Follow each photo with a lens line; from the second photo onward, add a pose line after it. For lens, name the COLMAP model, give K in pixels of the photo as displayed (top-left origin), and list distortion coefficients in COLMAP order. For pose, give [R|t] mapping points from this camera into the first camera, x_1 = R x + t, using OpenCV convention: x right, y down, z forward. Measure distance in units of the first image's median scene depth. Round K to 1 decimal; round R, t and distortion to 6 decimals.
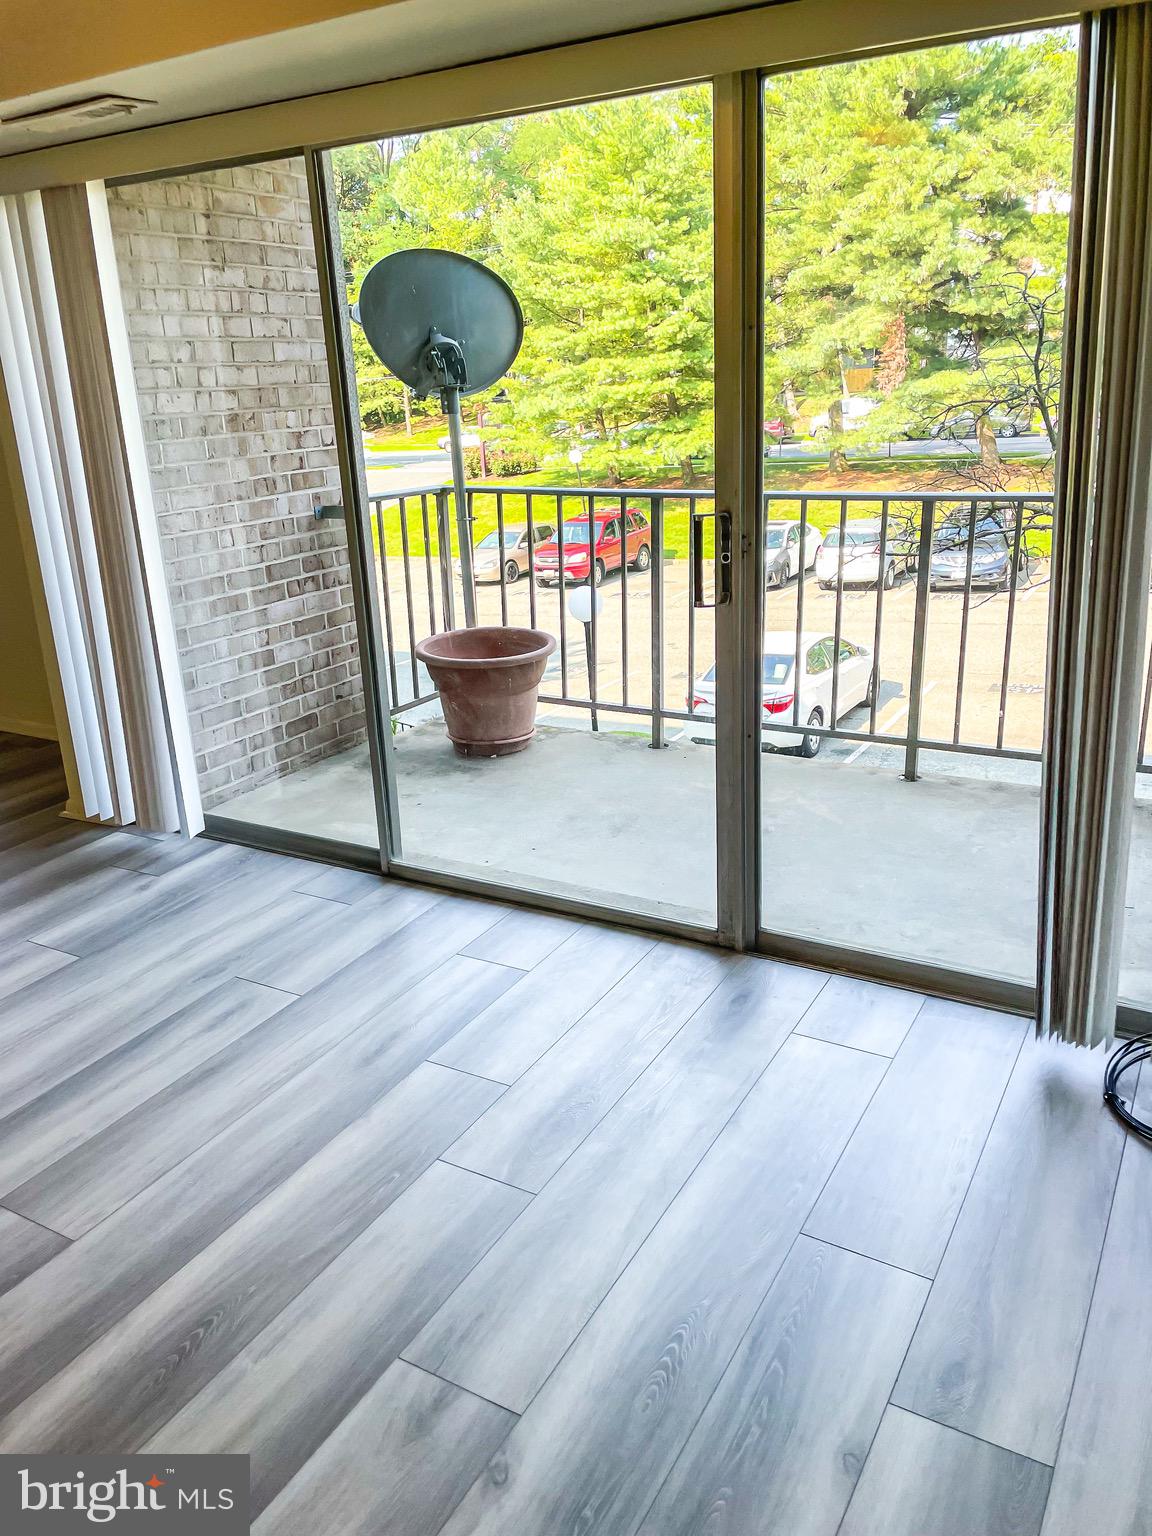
lens RADIAL K [[1150.2, 0, 576.0], [0, 1150.2, 768.0], [0, 0, 1]] dist [0.011494, -0.003456]
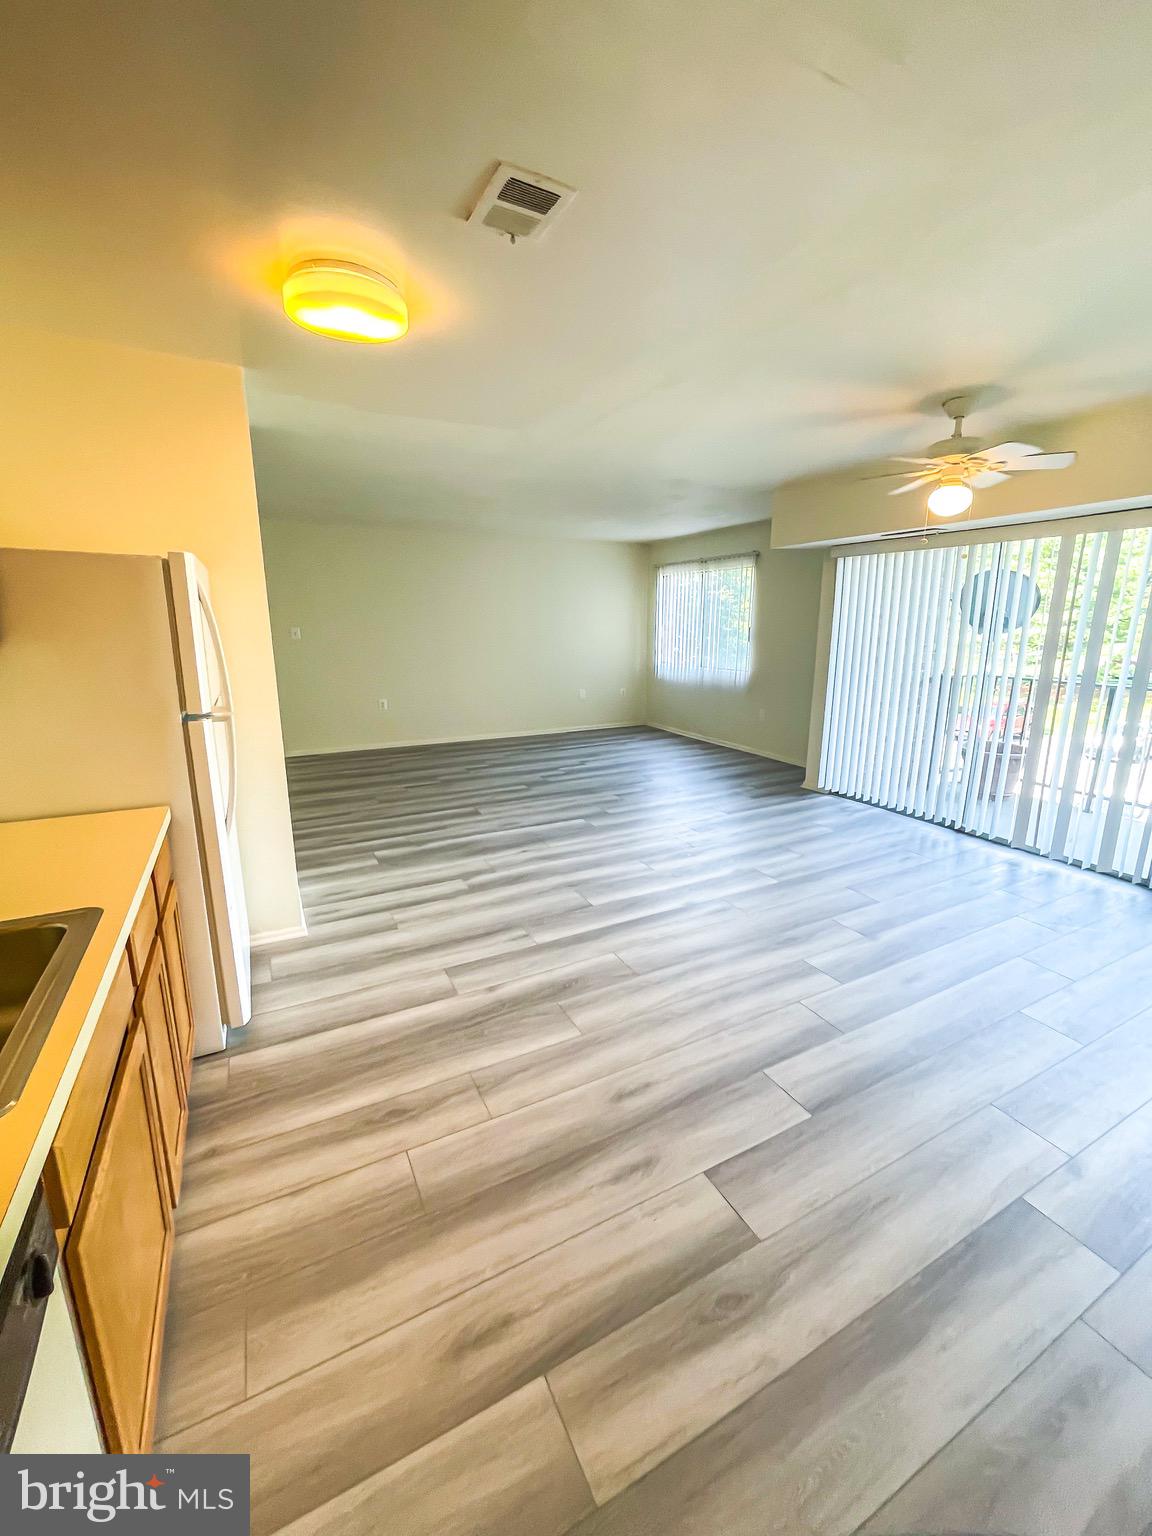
lens RADIAL K [[623.2, 0, 585.6], [0, 623.2, 764.6], [0, 0, 1]] dist [-0.004754, 0.000074]
pose [[0.844835, 0.153551, -0.512519, -0.252450], [-0.196073, 0.980144, -0.029555, 0.212121], [0.497804, 0.125460, 0.858167, -0.694689]]
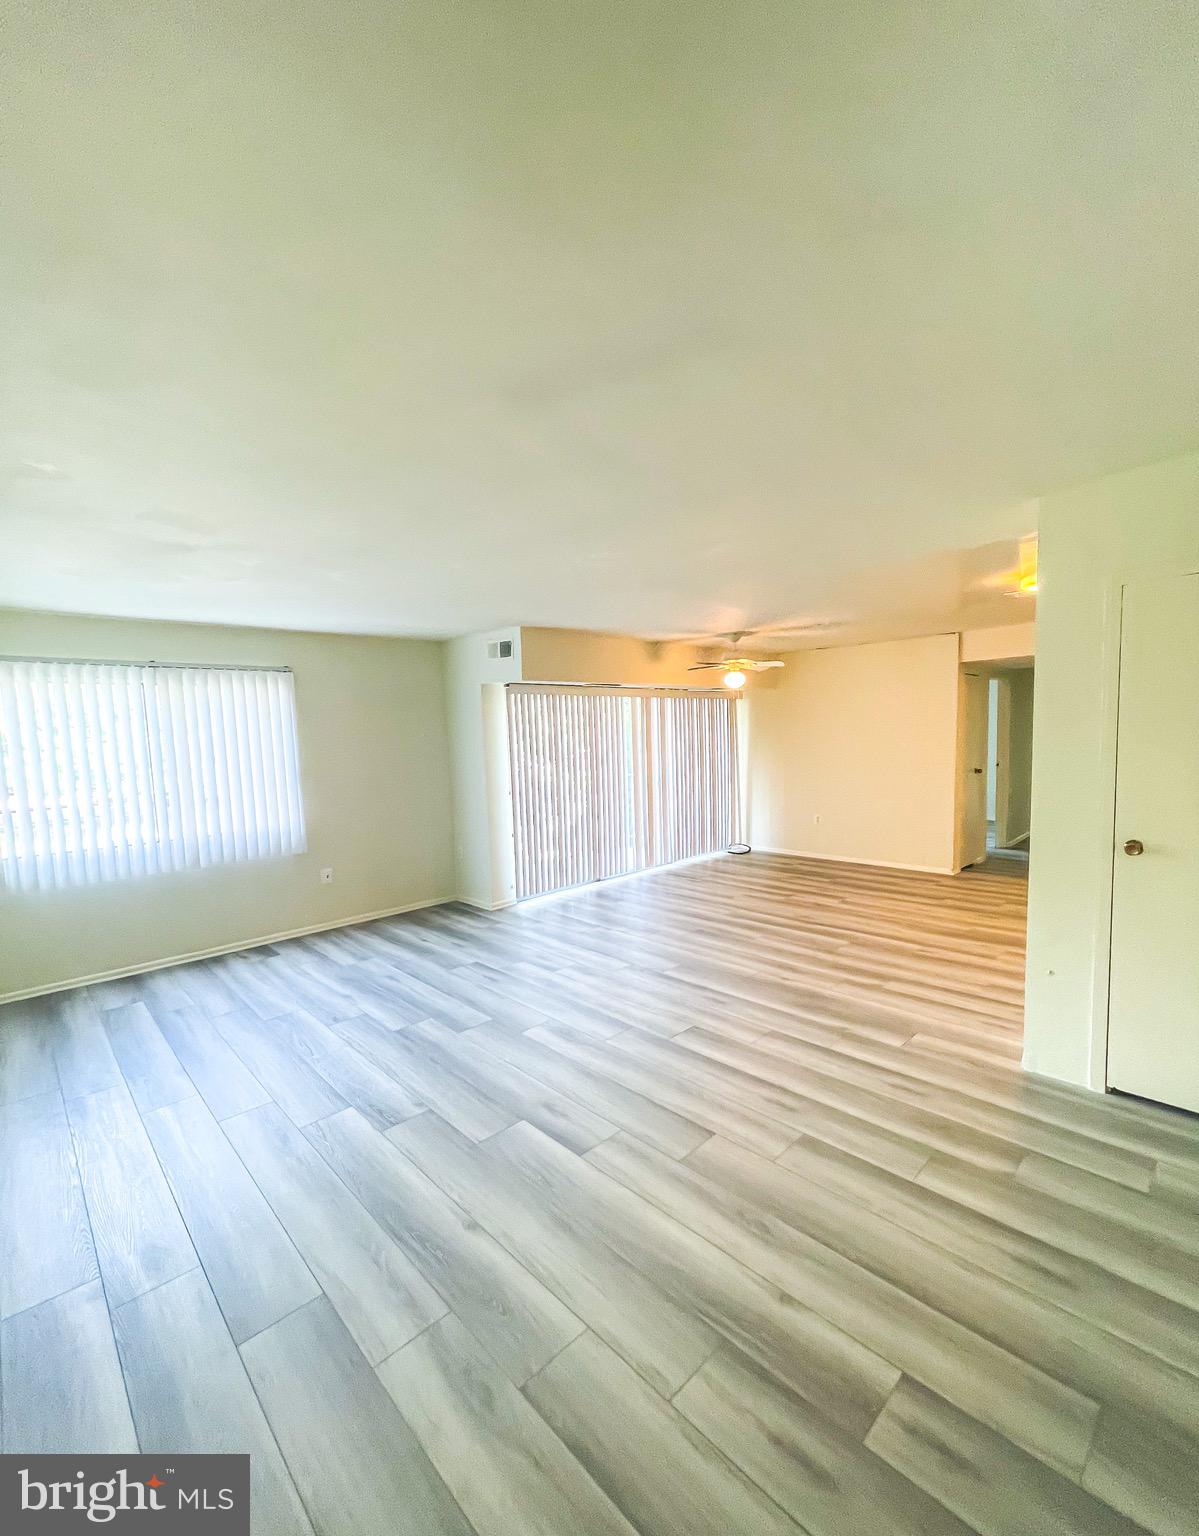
lens RADIAL K [[655.0, 0, 603.1], [0, 655.0, 746.6], [0, 0, 1]] dist [-0.006140, 0.001010]
pose [[0.291595, 0.002156, 0.956539, -2.941557], [0.332091, 0.937568, -0.103349, -0.112710], [-0.897044, 0.347795, 0.272675, 0.442134]]
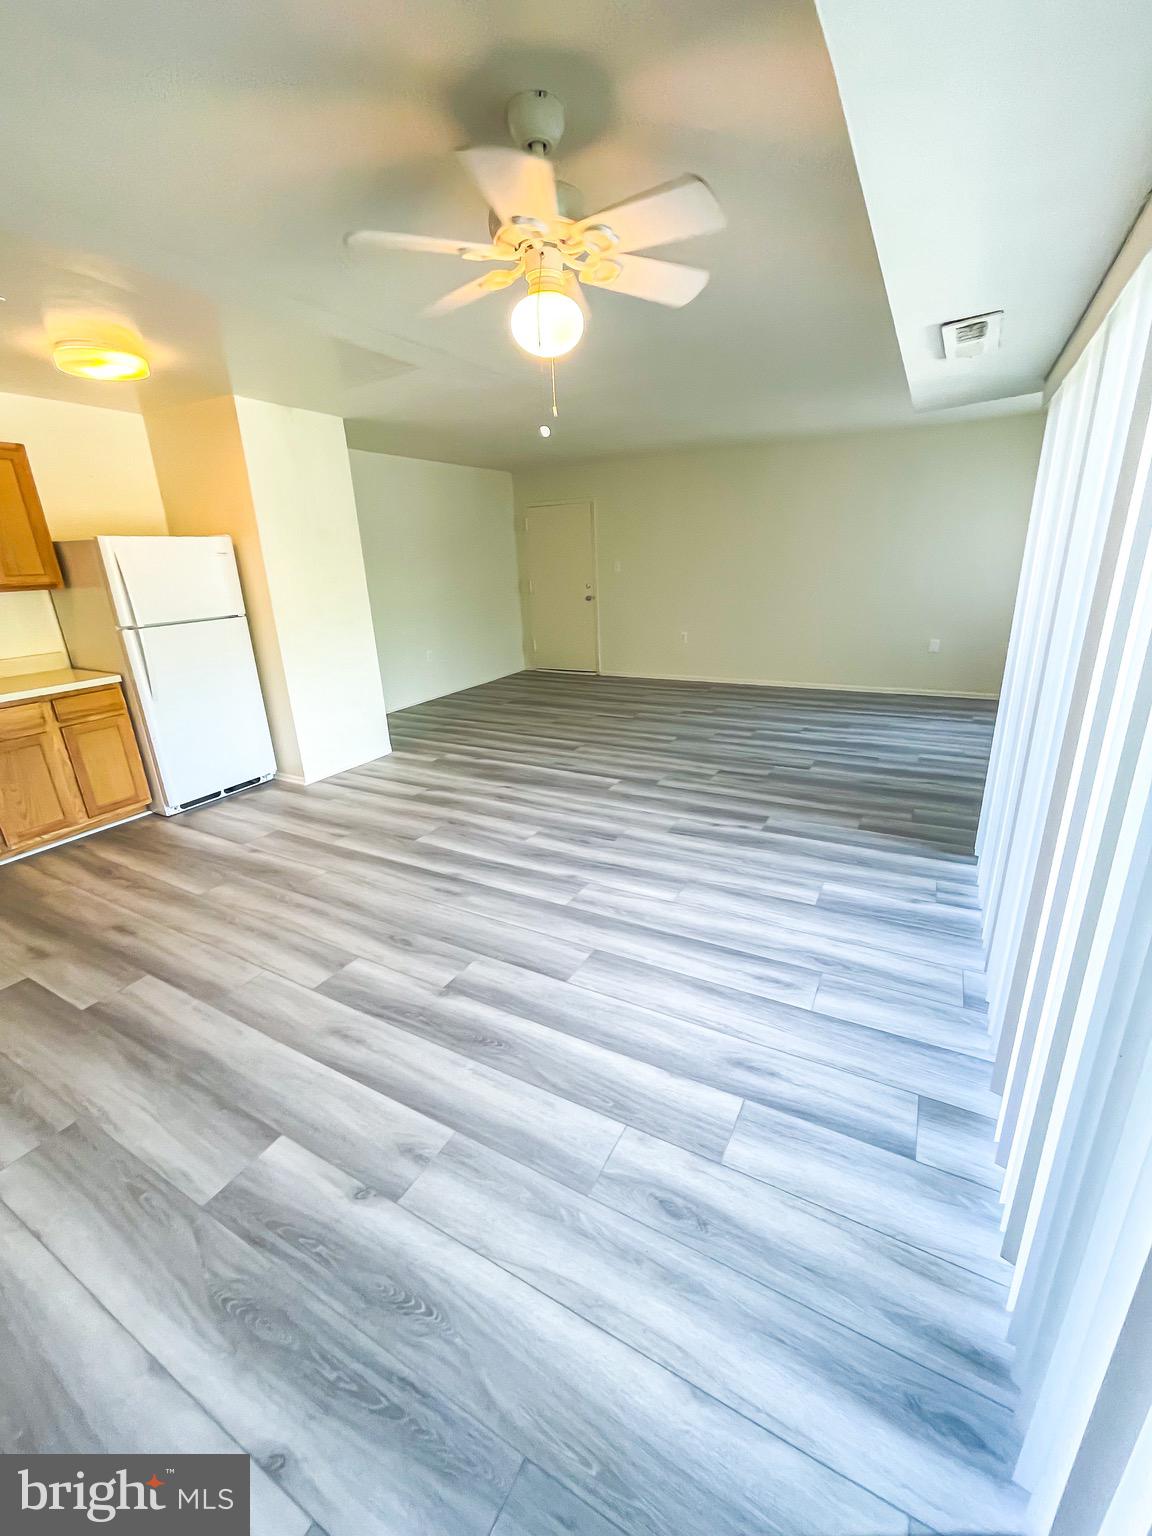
lens RADIAL K [[623.2, 0, 585.6], [0, 623.2, 764.6], [0, 0, 1]] dist [-0.004754, 0.000074]
pose [[0.018855, 0.348314, -0.937188, 0.397458], [-0.281416, 0.901308, 0.329317, -0.266036], [0.959401, 0.257531, 0.115015, 0.678738]]
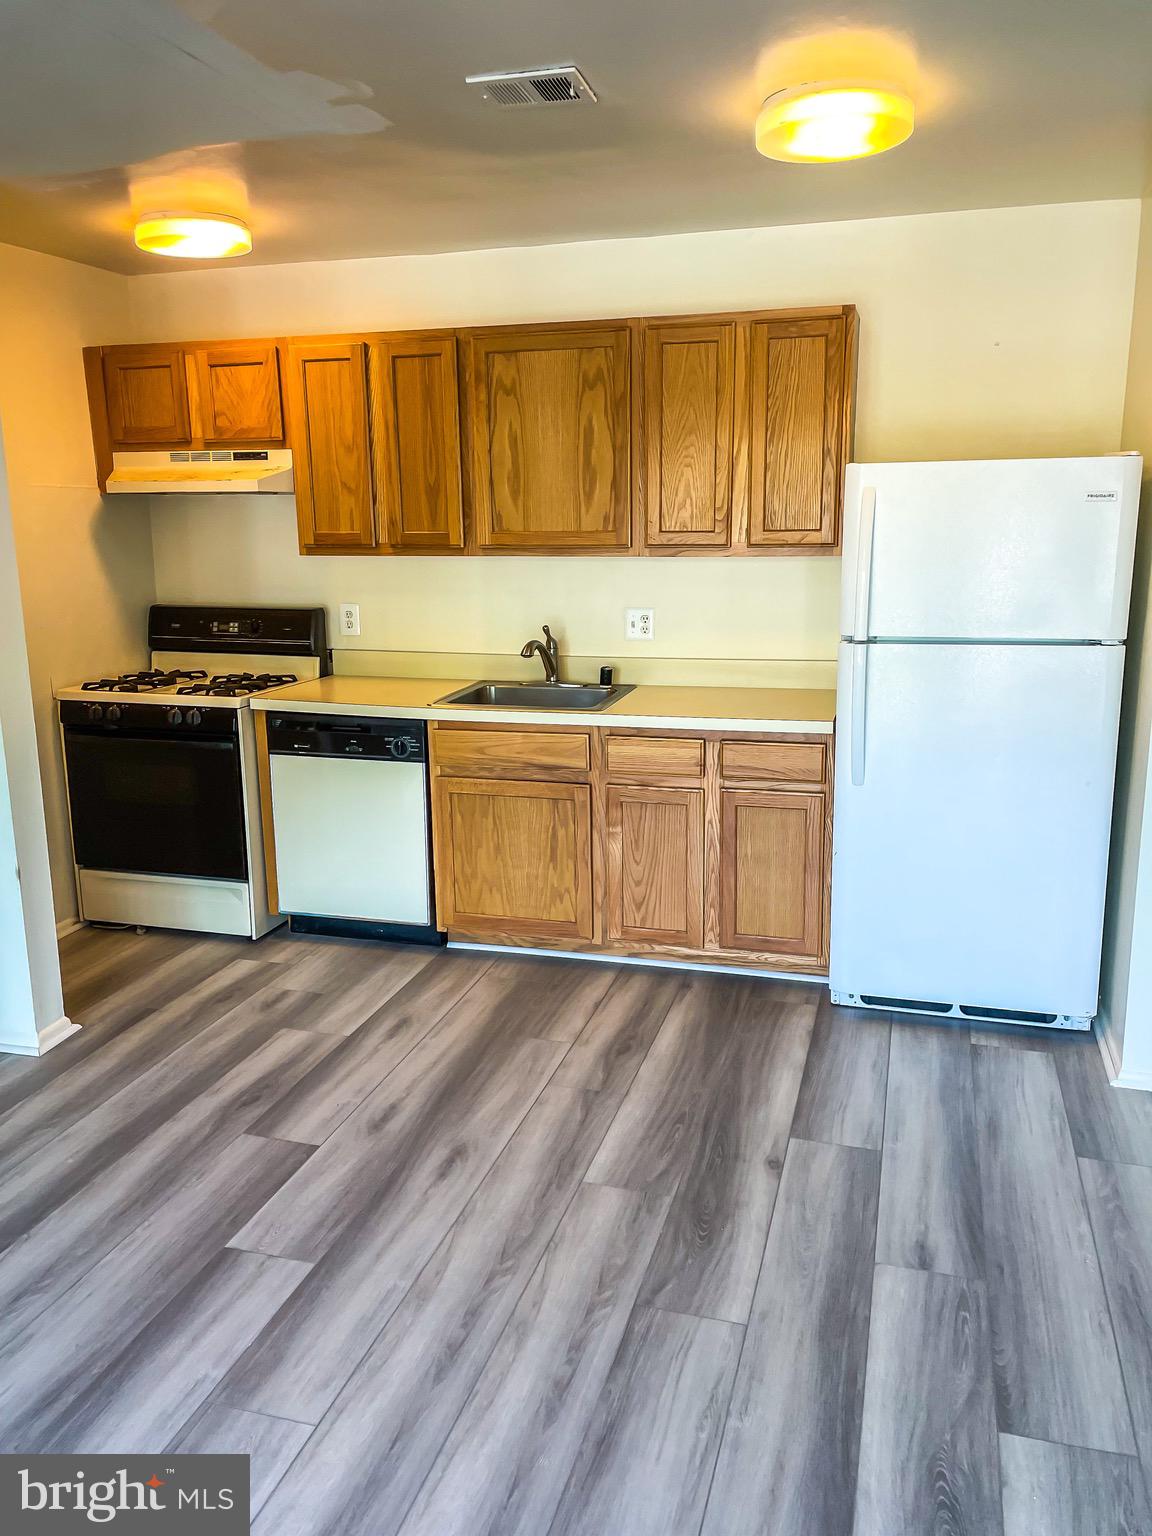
lens RADIAL K [[1150.2, 0, 576.0], [0, 1150.2, 768.0], [0, 0, 1]] dist [0.011494, -0.003456]
pose [[-0.972864, 0.086181, -0.214727, -0.463643], [-0.035951, 0.860468, 0.508234, -0.325036], [0.228566, 0.502163, -0.834020, 0.879704]]
